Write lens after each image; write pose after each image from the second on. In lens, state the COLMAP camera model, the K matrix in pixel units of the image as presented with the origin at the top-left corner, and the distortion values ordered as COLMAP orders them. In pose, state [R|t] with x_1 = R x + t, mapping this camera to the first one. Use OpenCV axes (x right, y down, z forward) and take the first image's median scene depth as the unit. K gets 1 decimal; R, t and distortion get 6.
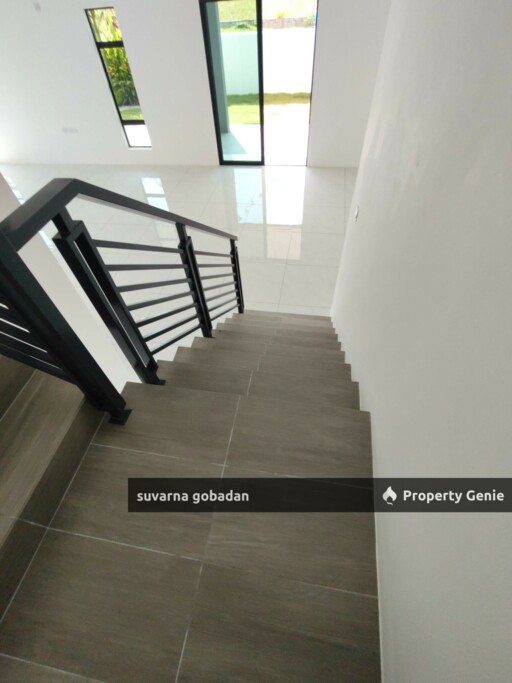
lens RADIAL K [[315.6, 0, 256.0], [0, 315.6, 341.5], [0, 0, 1]] dist [0.000159, 0.000097]
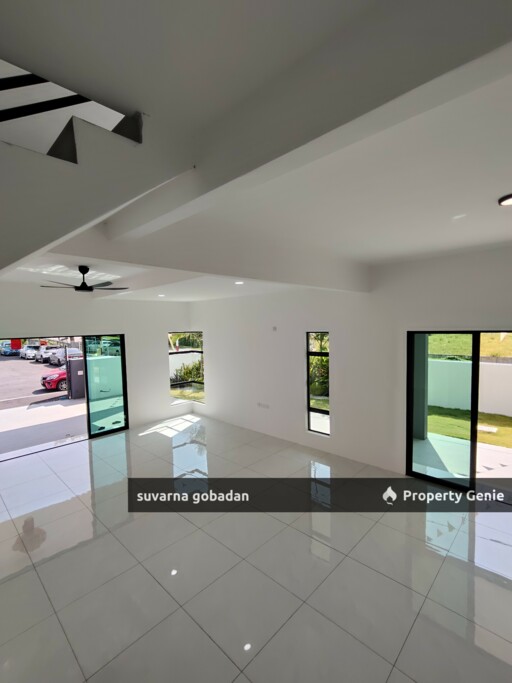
lens RADIAL K [[315.6, 0, 256.0], [0, 315.6, 341.5], [0, 0, 1]] dist [0.000159, 0.000097]
pose [[0.828921, 0.060123, -0.556125, -0.008289], [-0.446470, 0.670054, -0.593037, -0.144701], [0.336979, 0.739874, 0.582265, 0.169888]]
